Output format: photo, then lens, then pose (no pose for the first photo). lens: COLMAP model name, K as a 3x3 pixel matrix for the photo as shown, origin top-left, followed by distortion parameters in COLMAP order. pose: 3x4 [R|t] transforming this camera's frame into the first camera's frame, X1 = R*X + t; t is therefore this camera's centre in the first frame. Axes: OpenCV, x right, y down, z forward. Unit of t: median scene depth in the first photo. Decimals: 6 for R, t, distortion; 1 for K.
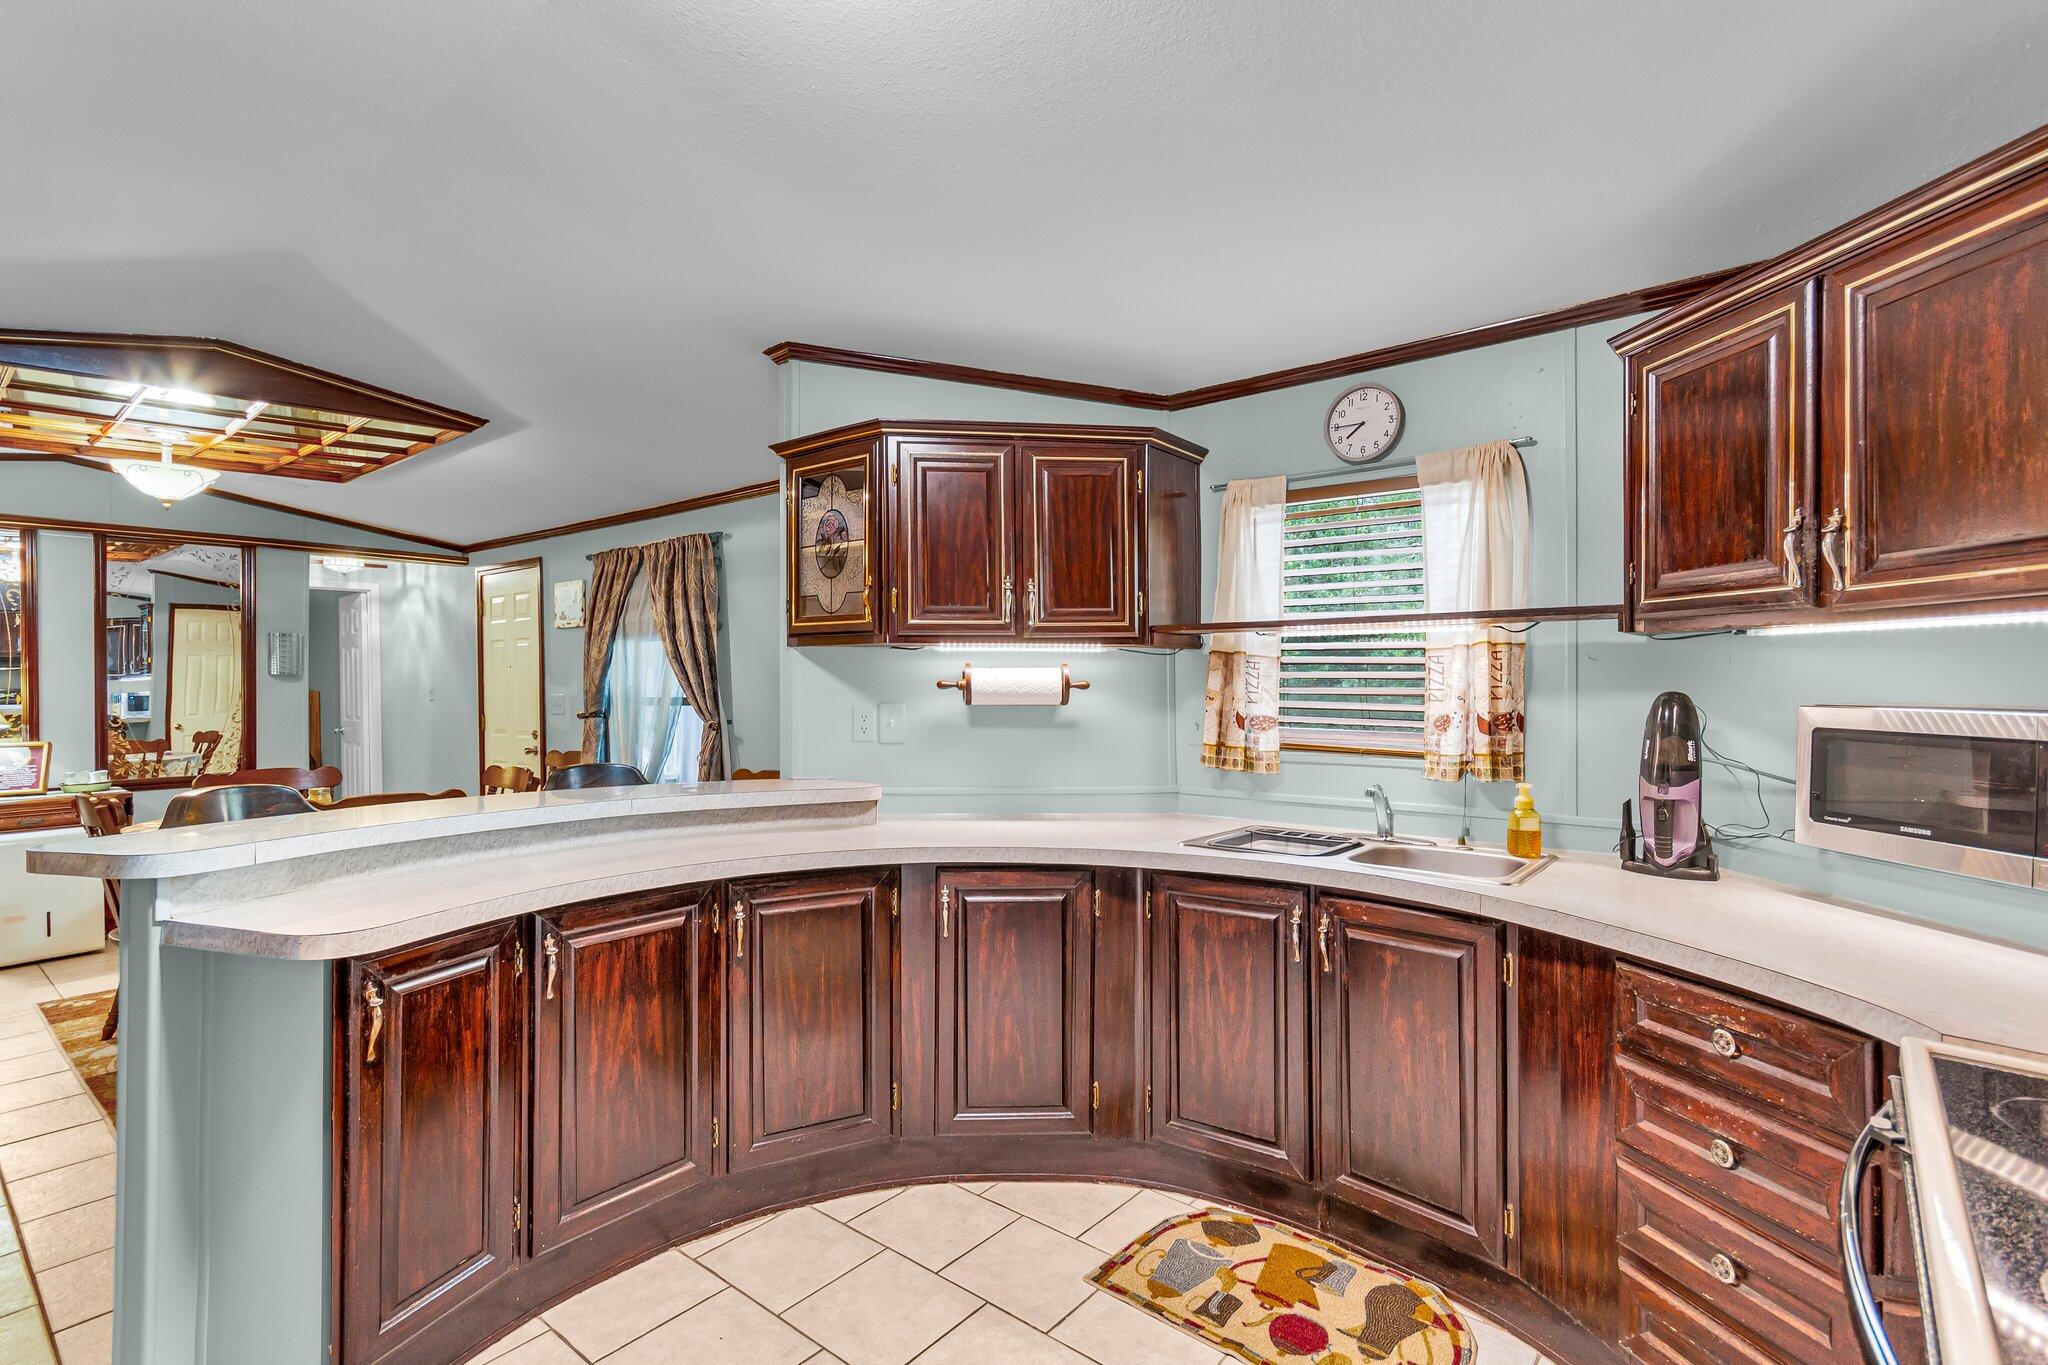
lens RADIAL K [[953.1, 0, 1024.5], [0, 953.1, 689.0], [0, 0, 1]] dist [0.007018, 0.000387]
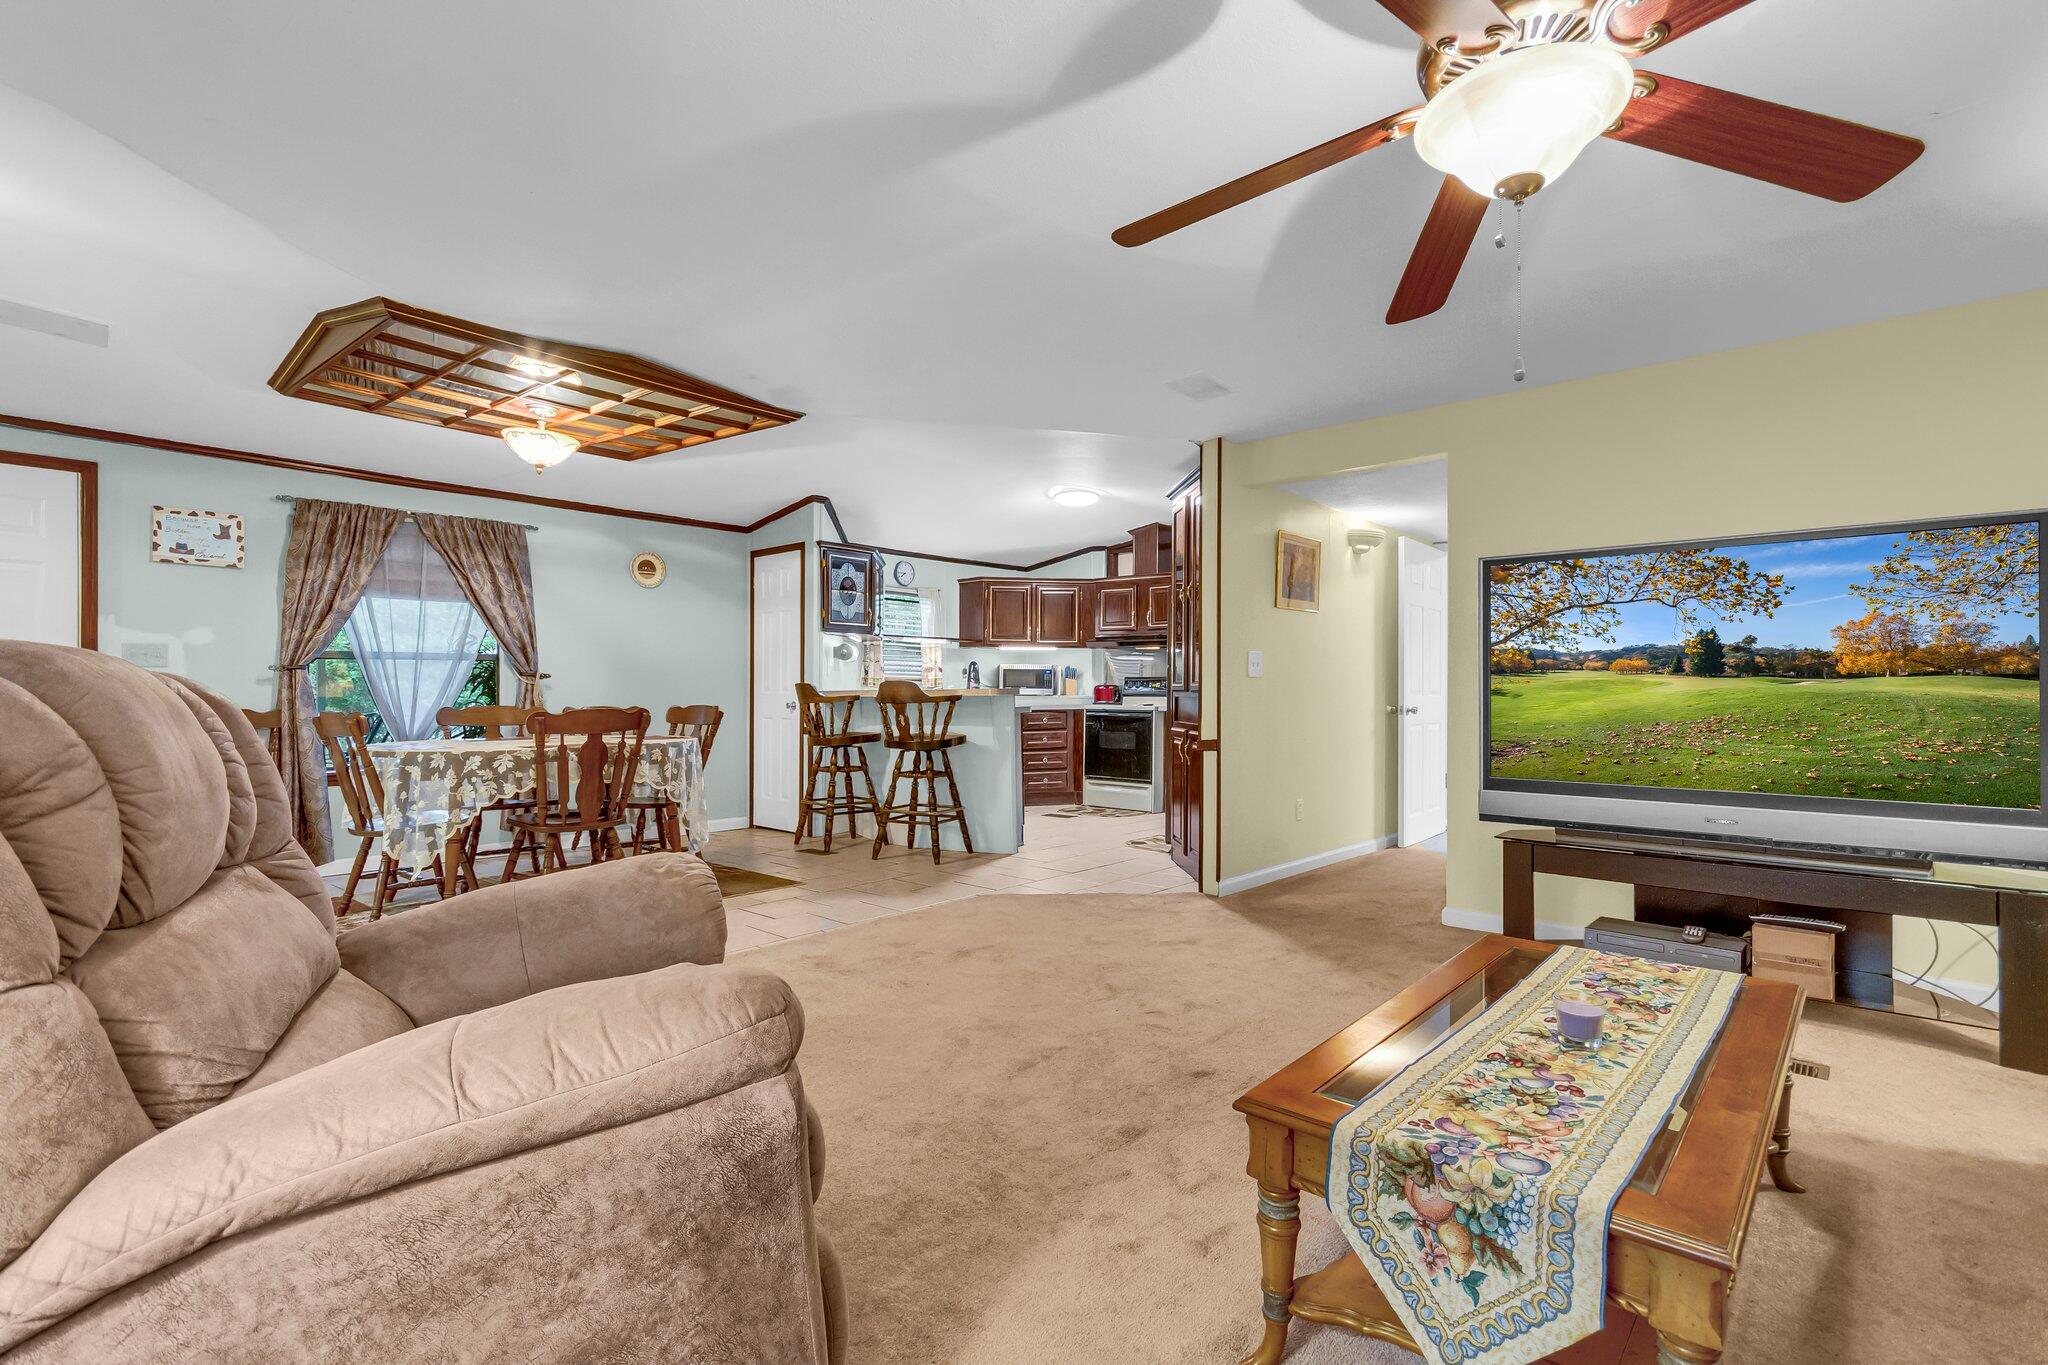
lens RADIAL K [[953.1, 0, 1024.5], [0, 953.1, 689.0], [0, 0, 1]] dist [0.007018, 0.000387]
pose [[0.047822, 0.003781, 0.998849, -2.862908], [0.004036, 0.999984, -0.003978, 0.116845], [-0.998848, 0.004221, 0.047806, 0.489536]]
